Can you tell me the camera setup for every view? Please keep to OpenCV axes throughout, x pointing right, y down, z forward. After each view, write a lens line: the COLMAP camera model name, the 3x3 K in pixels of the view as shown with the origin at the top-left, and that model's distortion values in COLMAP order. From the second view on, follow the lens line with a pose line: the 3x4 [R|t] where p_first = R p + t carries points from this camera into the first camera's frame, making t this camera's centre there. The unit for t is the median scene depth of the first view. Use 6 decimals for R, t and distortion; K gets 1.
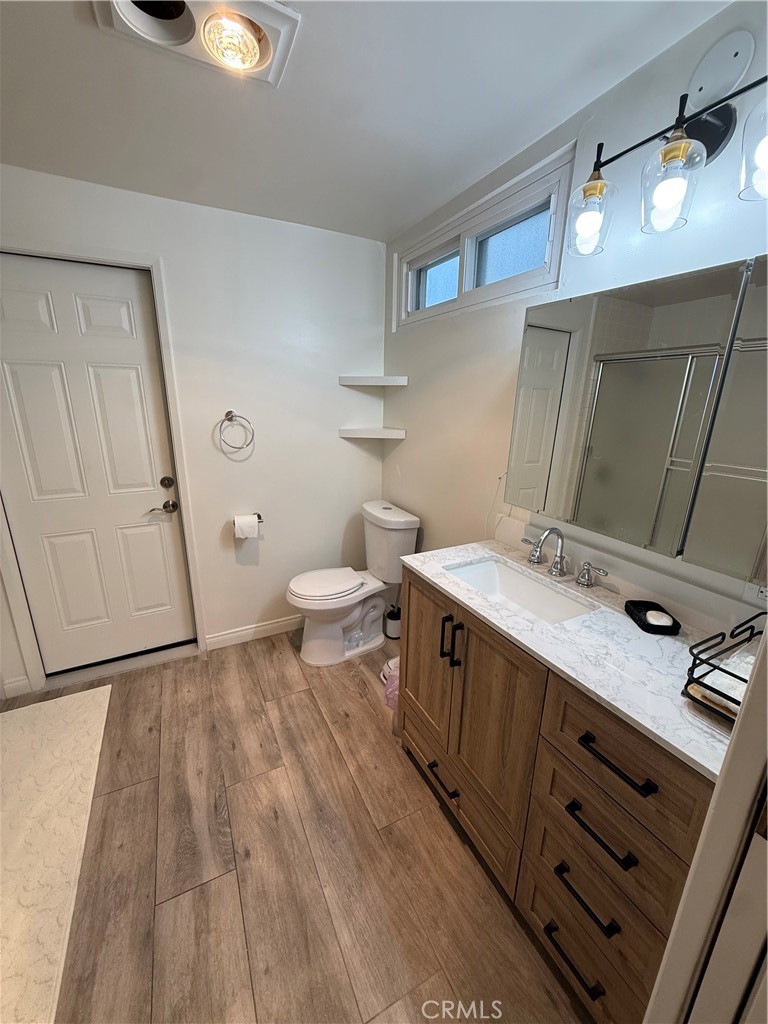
lens RADIAL K [[406.5, 0, 381.4], [0, 406.5, 509.9], [0, 0, 1]] dist [0.000523, -0.000329]
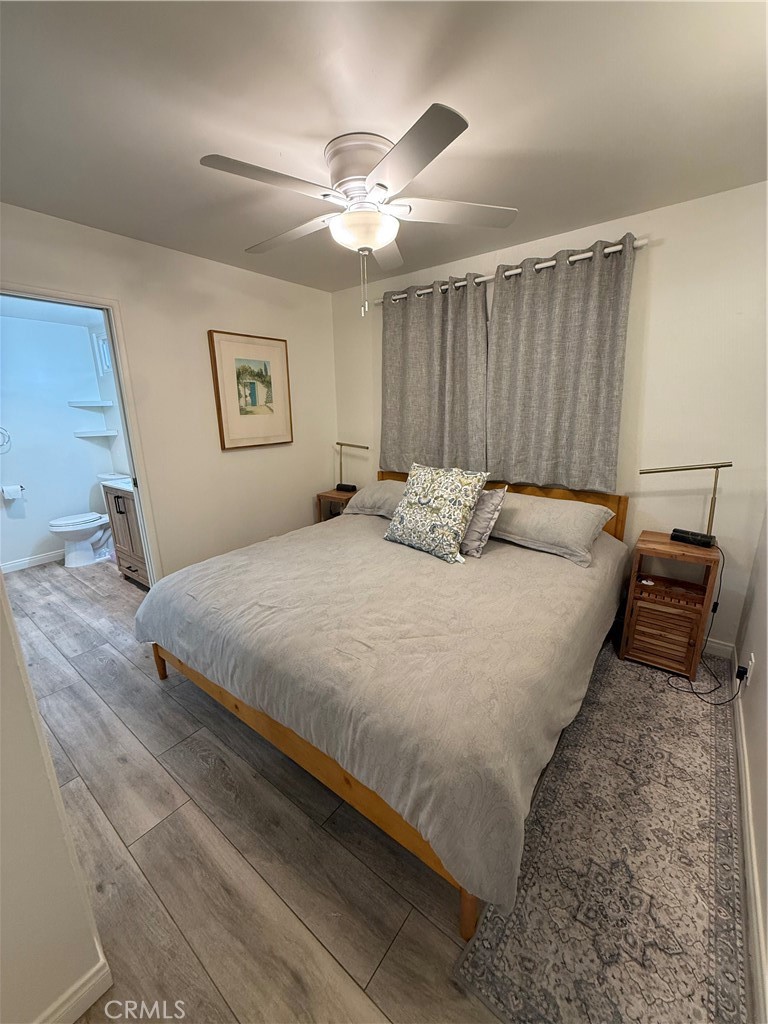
lens RADIAL K [[406.5, 0, 381.4], [0, 406.5, 509.9], [0, 0, 1]] dist [0.000523, -0.000329]
pose [[0.902572, -0.134395, 0.409025, 0.410866], [0.145032, 0.989414, 0.005064, 0.389541], [-0.405375, 0.054751, 0.912509, -1.359105]]
